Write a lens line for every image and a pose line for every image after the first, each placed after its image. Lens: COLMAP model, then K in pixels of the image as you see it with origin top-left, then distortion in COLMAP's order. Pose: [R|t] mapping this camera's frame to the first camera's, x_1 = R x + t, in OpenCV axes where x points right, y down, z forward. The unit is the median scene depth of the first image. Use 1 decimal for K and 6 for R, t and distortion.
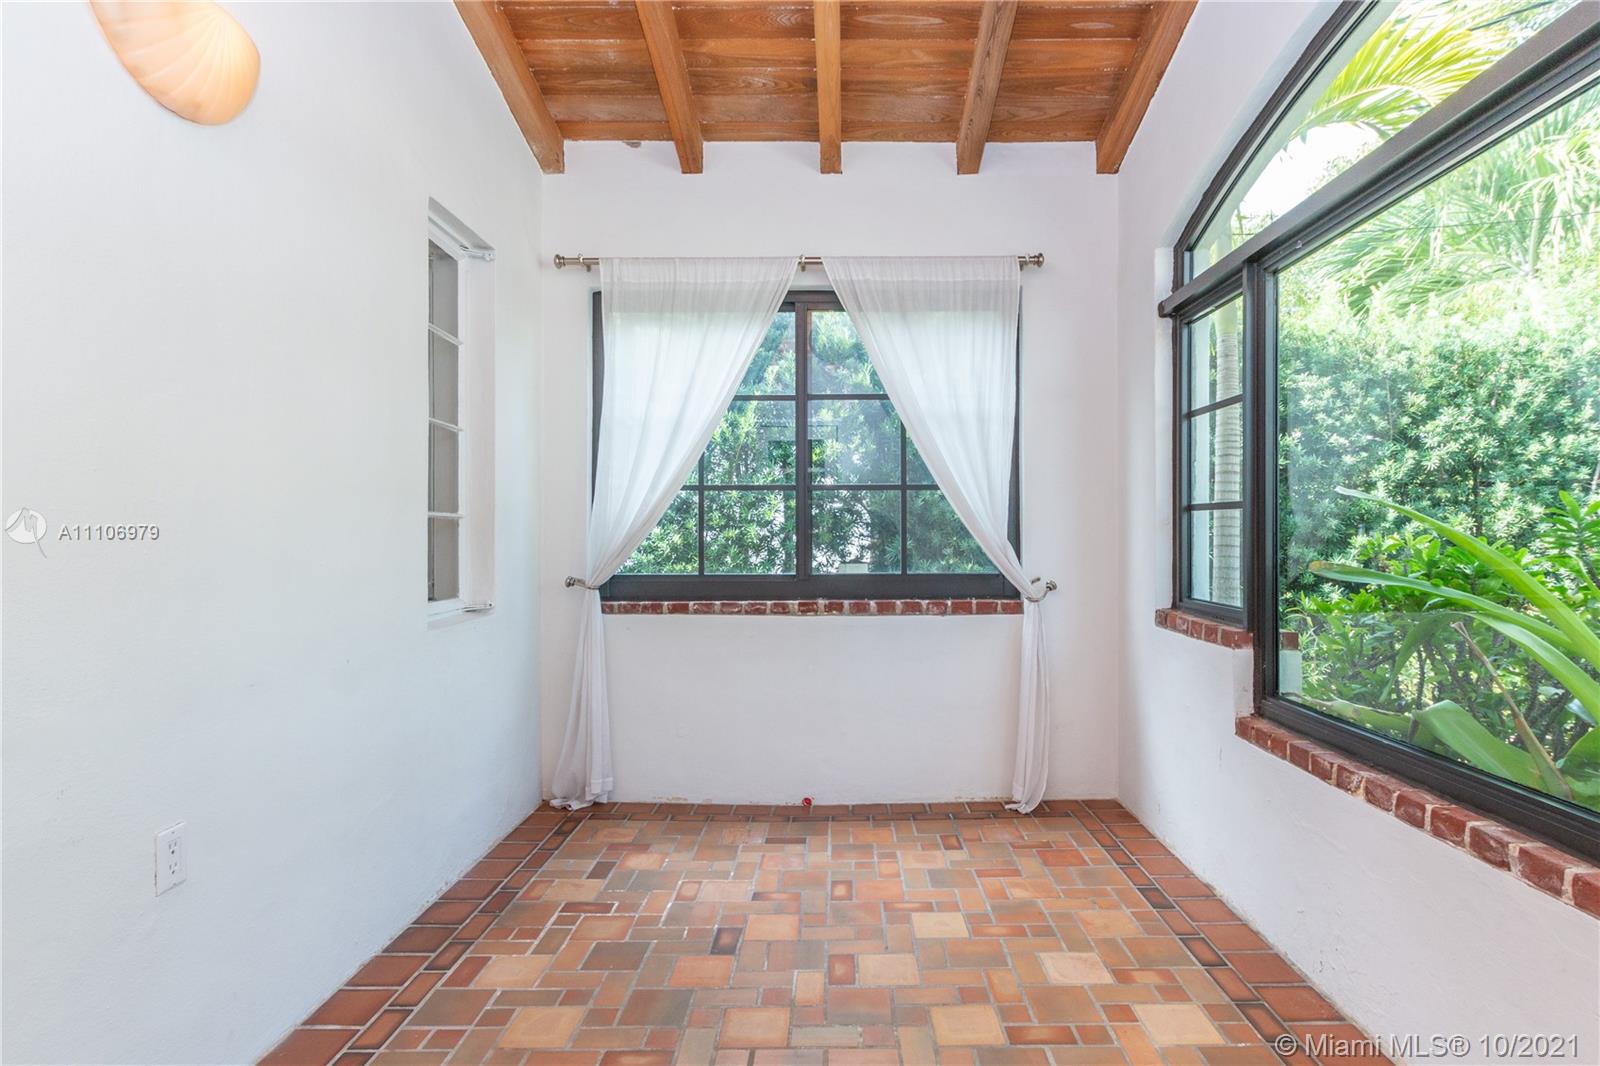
lens RADIAL K [[748.0, 0, 890.6], [0, 748.0, 544.3], [0, 0, 1]] dist [0.003895, 0.000270]
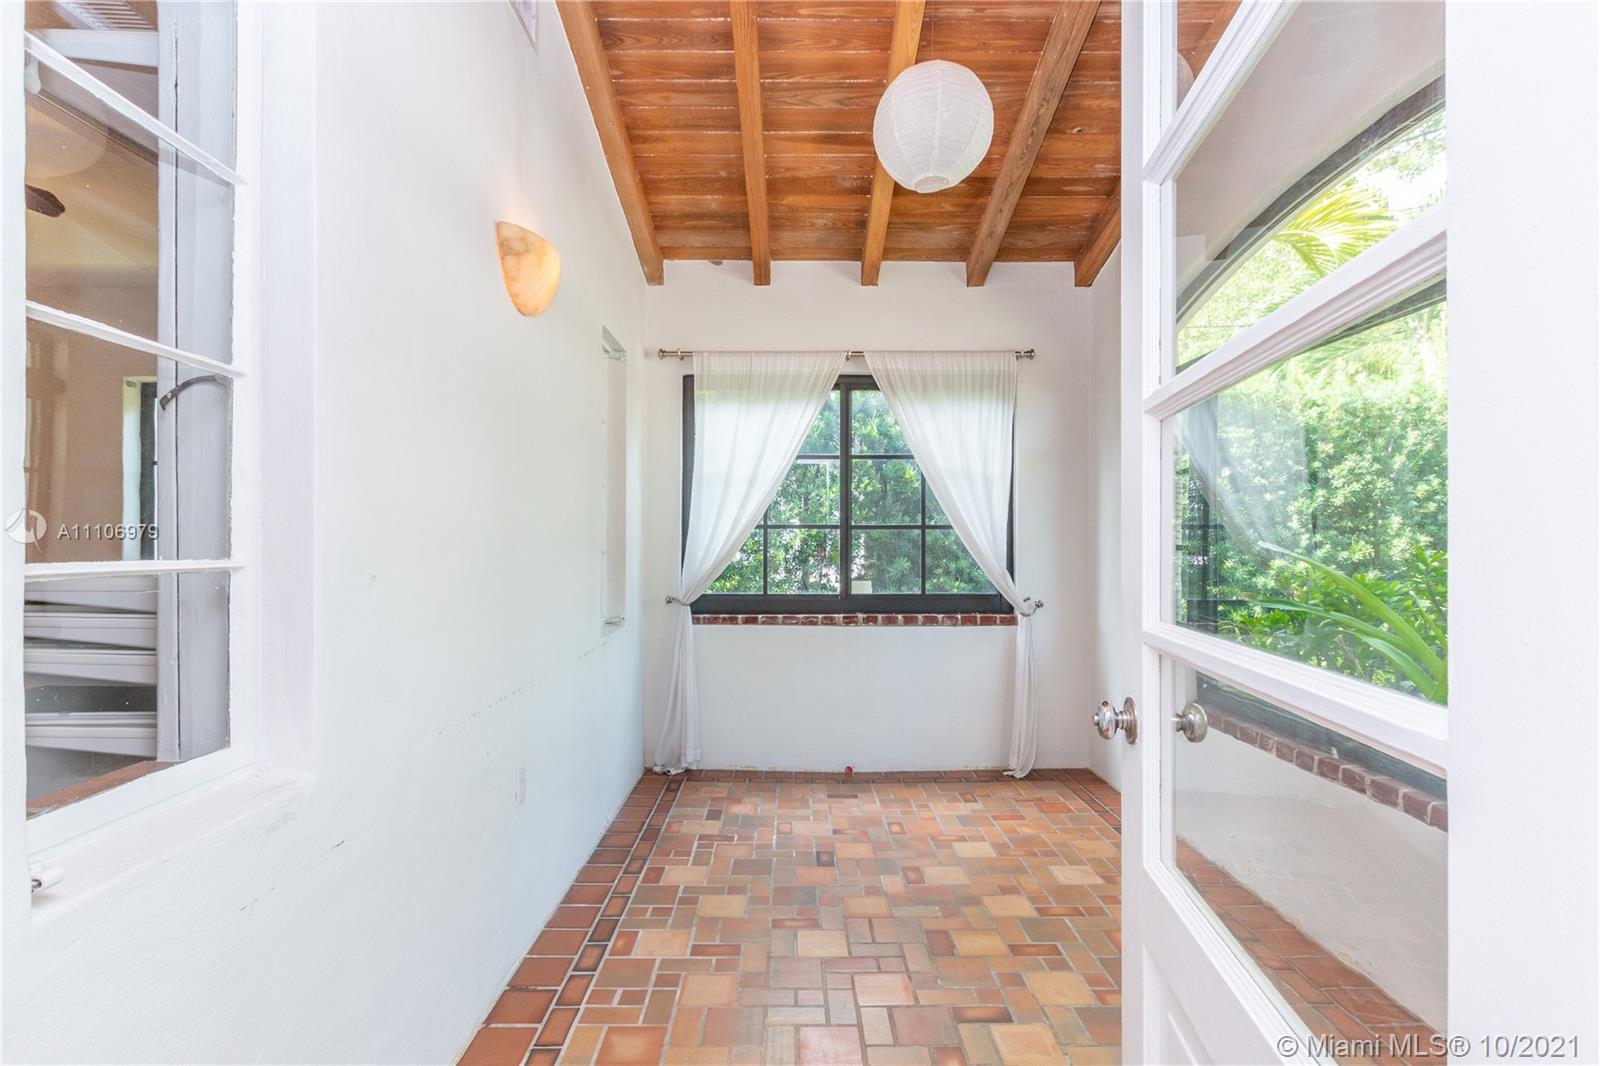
lens RADIAL K [[767.5, 0, 798.0], [0, 767.5, 542.2], [0, 0, 1]] dist [0.001077, 0.000183]
pose [[0.999981, 0.002669, -0.005582, -0.198639], [-0.002658, 0.999995, 0.001923, -0.053766], [0.005587, -0.001908, 0.999983, -0.338332]]
